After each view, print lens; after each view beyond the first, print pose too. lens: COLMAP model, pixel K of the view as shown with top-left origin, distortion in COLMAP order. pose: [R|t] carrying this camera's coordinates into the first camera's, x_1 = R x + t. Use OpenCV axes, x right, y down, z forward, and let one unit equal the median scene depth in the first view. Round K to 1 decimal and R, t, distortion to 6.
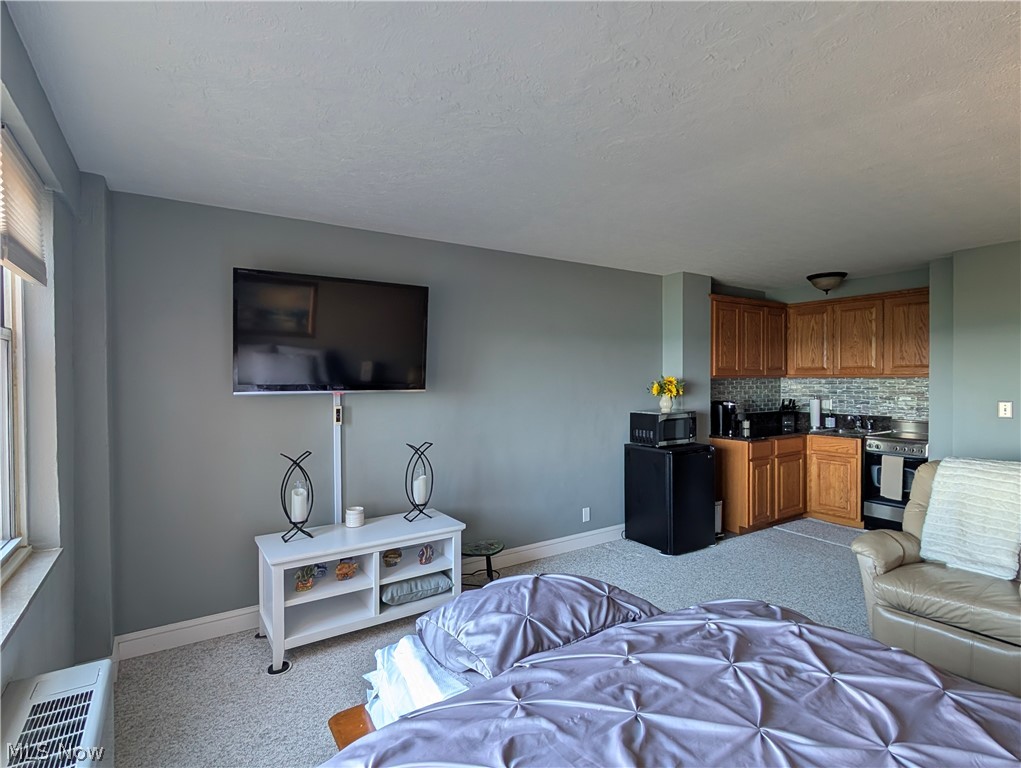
lens RADIAL K [[511.0, 0, 510.5], [0, 511.0, 384.0], [0, 0, 1]] dist [0.005230, 0.000488]
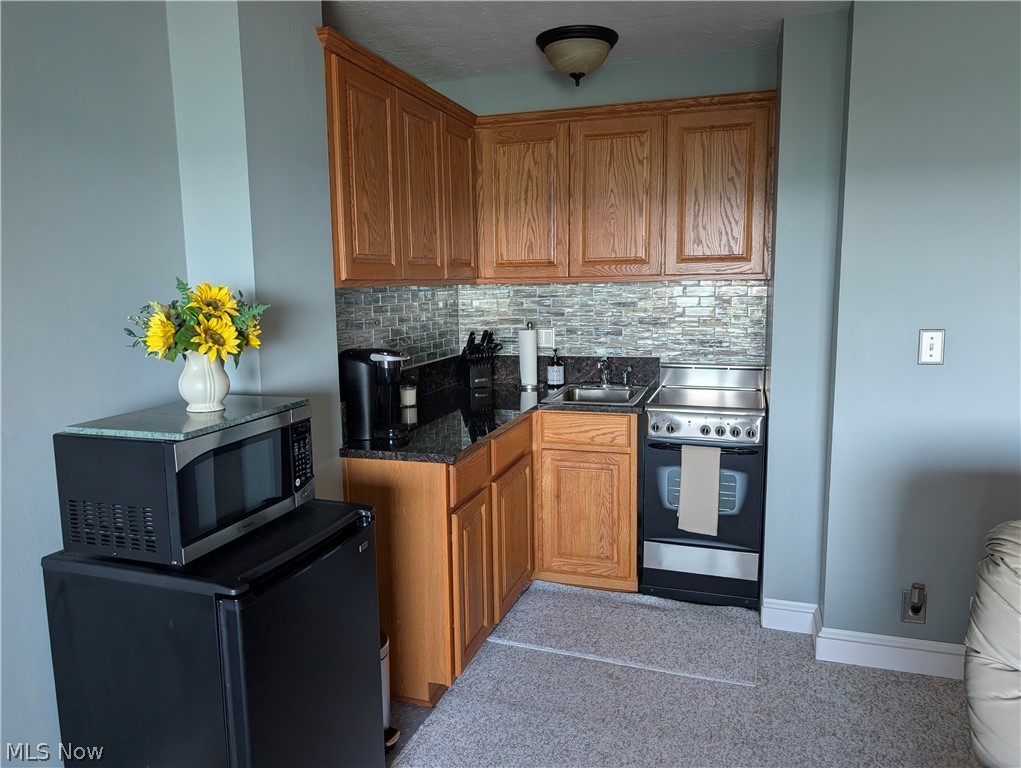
lens RADIAL K [[732.7, 0, 513.4], [0, 732.7, 381.6], [0, 0, 1]] dist [0.039097, -0.064409]
pose [[0.777142, -0.093129, 0.622396, 0.168352], [0.018186, 0.991900, 0.125710, -0.008677], [-0.629062, -0.086376, 0.772541, 0.528704]]
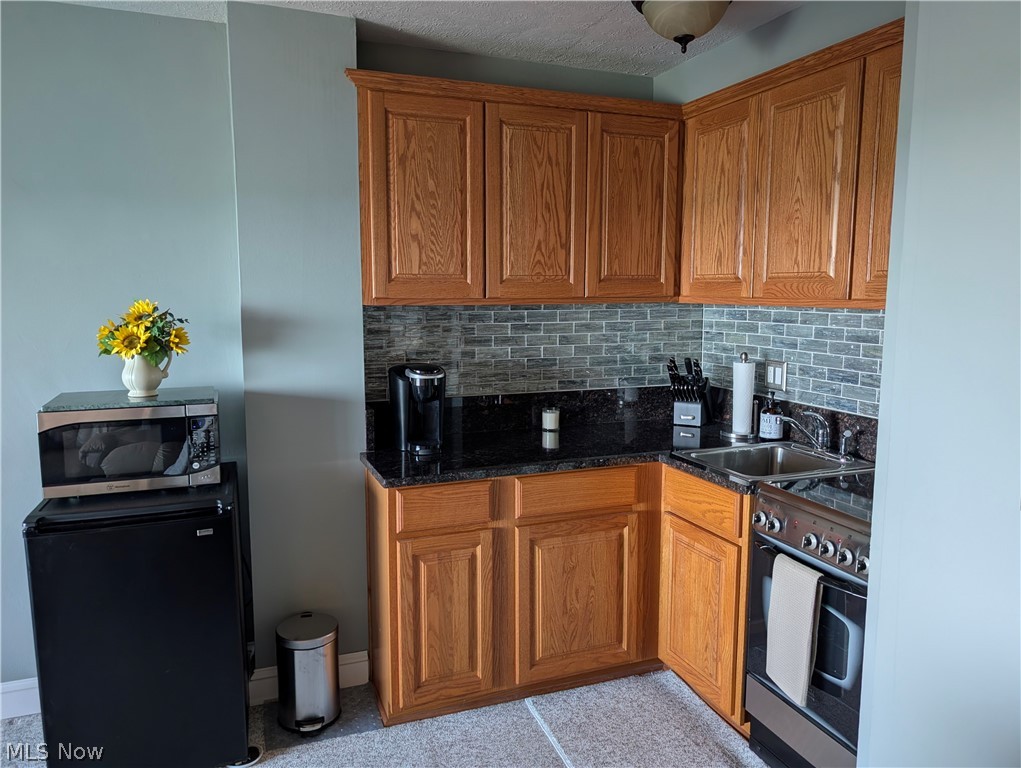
lens RADIAL K [[732.7, 0, 513.4], [0, 732.7, 381.6], [0, 0, 1]] dist [0.039097, -0.064409]
pose [[0.977995, 0.033396, -0.205940, 0.604466], [-0.009000, 0.992939, 0.118281, -0.020418], [0.208436, -0.113824, 0.971390, 0.486599]]
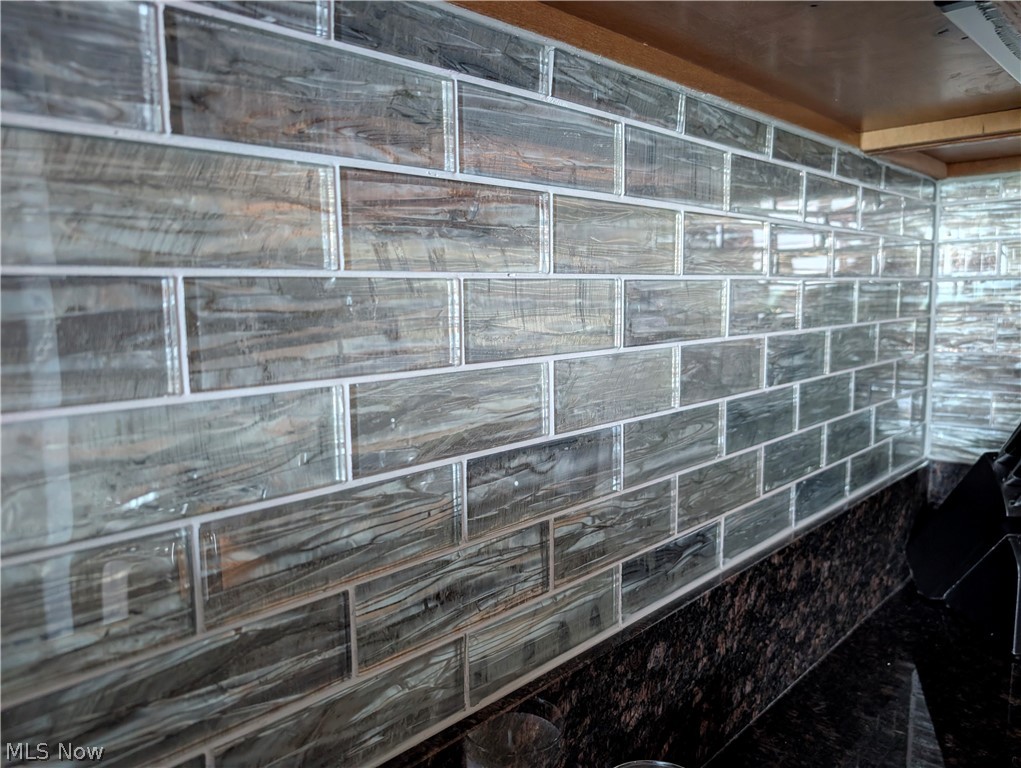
lens RADIAL K [[732.7, 0, 513.4], [0, 732.7, 381.6], [0, 0, 1]] dist [0.039097, -0.064409]
pose [[0.974155, -0.033734, 0.223347, 0.472083], [0.008329, 0.993477, 0.113724, 0.016412], [-0.225726, -0.108924, 0.968082, 1.024218]]
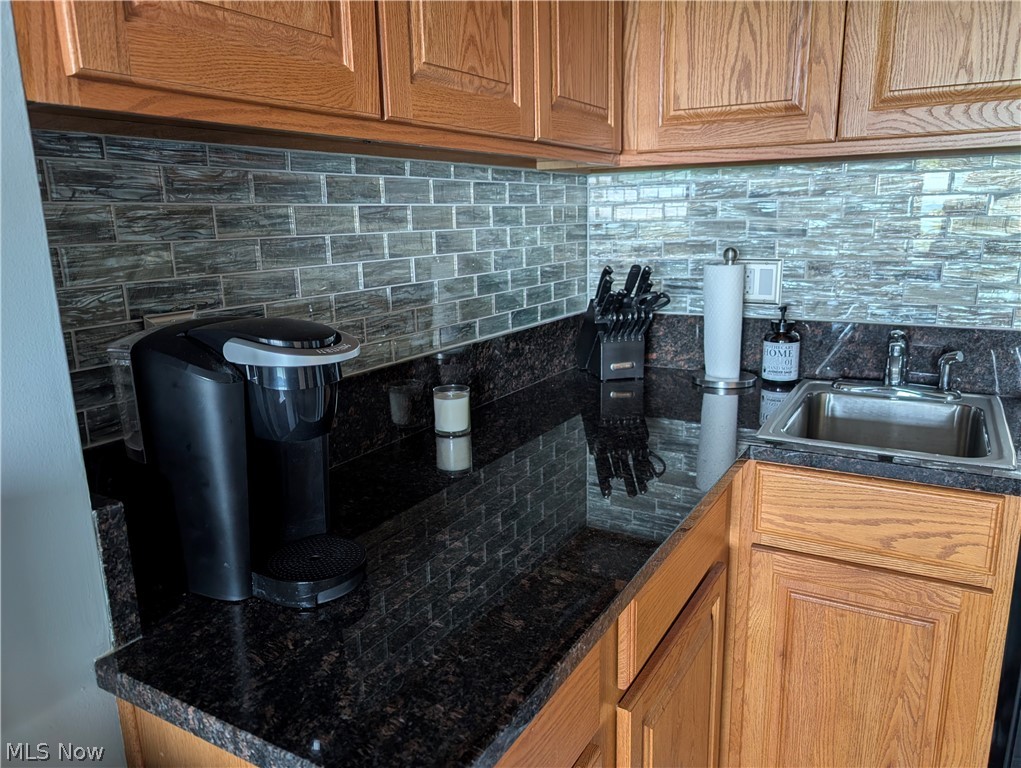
lens RADIAL K [[732.7, 0, 513.4], [0, 732.7, 381.6], [0, 0, 1]] dist [0.039097, -0.064409]
pose [[0.898988, -0.110696, 0.423754, 0.403108], [0.021525, 0.977530, 0.209694, 0.011781], [-0.437445, -0.179391, 0.881170, 0.826024]]
